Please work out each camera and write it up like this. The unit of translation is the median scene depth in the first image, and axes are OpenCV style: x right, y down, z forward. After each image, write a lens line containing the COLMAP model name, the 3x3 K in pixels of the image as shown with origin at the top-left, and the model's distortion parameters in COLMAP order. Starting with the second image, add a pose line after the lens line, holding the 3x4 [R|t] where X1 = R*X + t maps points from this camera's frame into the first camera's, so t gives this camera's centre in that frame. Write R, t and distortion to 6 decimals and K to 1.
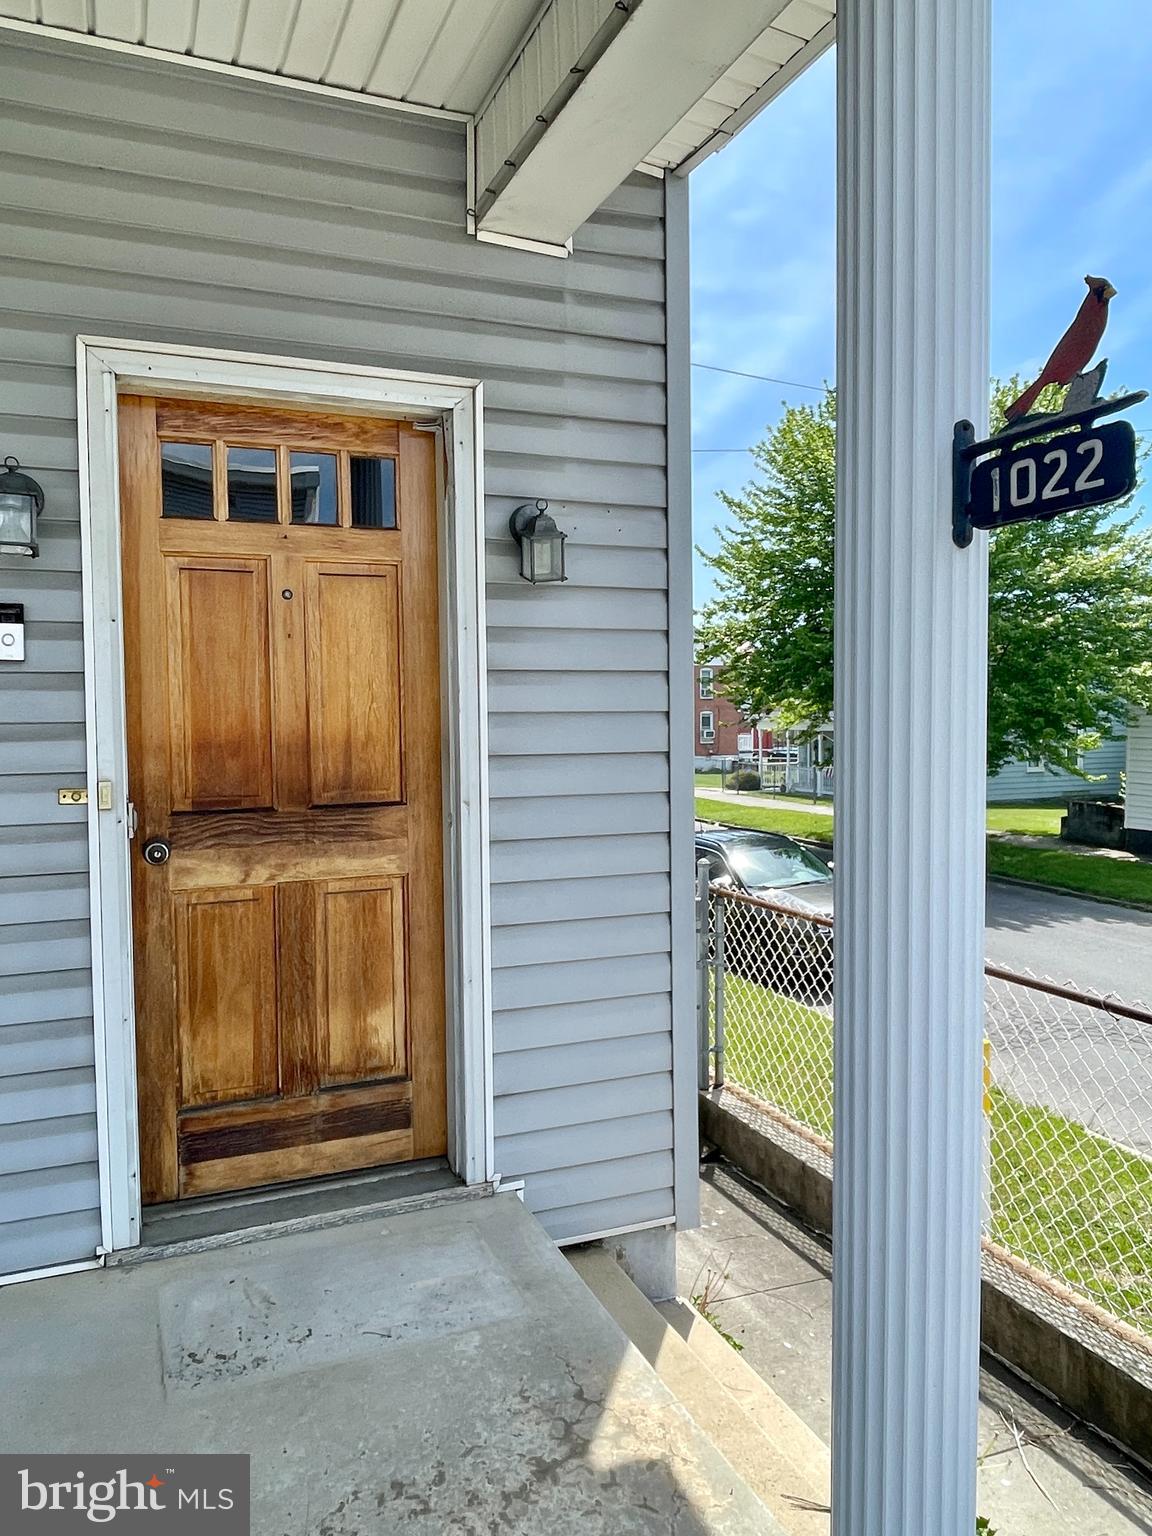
lens RADIAL K [[1086.3, 0, 576.0], [0, 1086.3, 768.0], [0, 0, 1]] dist [0.002774, 0.001900]
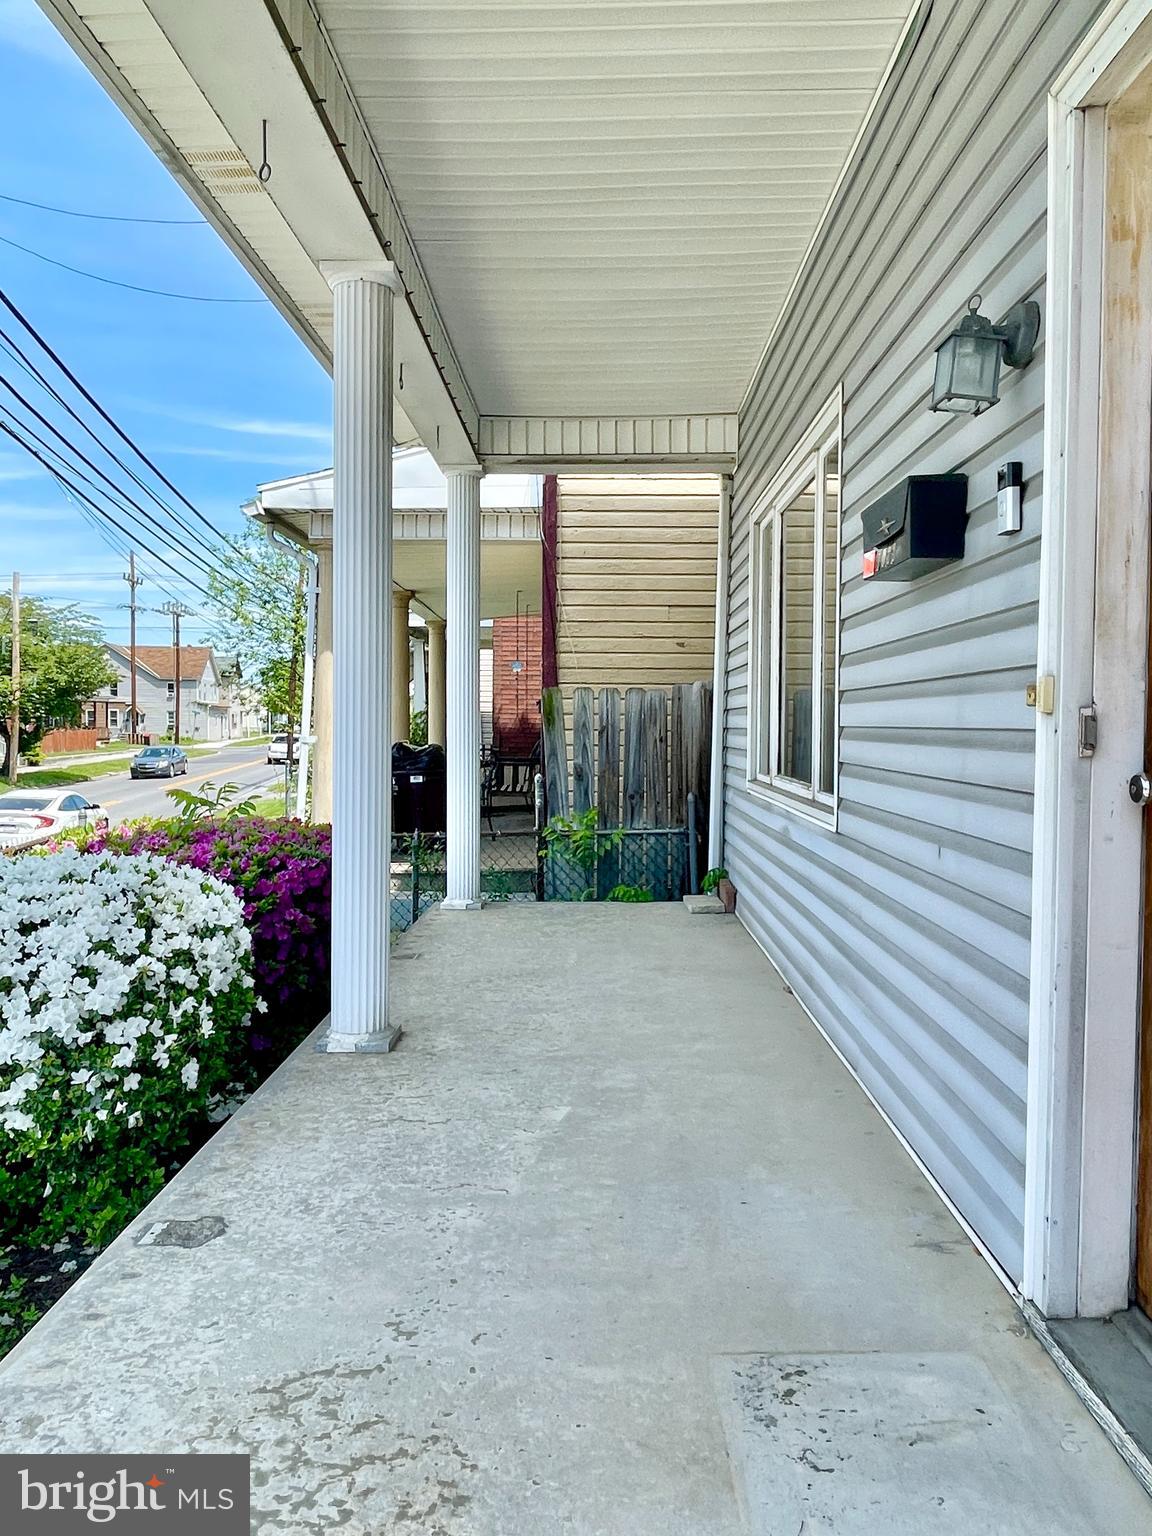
lens RADIAL K [[1086.3, 0, 576.0], [0, 1086.3, 768.0], [0, 0, 1]] dist [0.002774, 0.001900]
pose [[-0.399414, 0.041708, -0.915821, 0.427679], [-0.048416, 0.996611, 0.066503, 0.044052], [0.915491, 0.070902, -0.396042, 1.111239]]
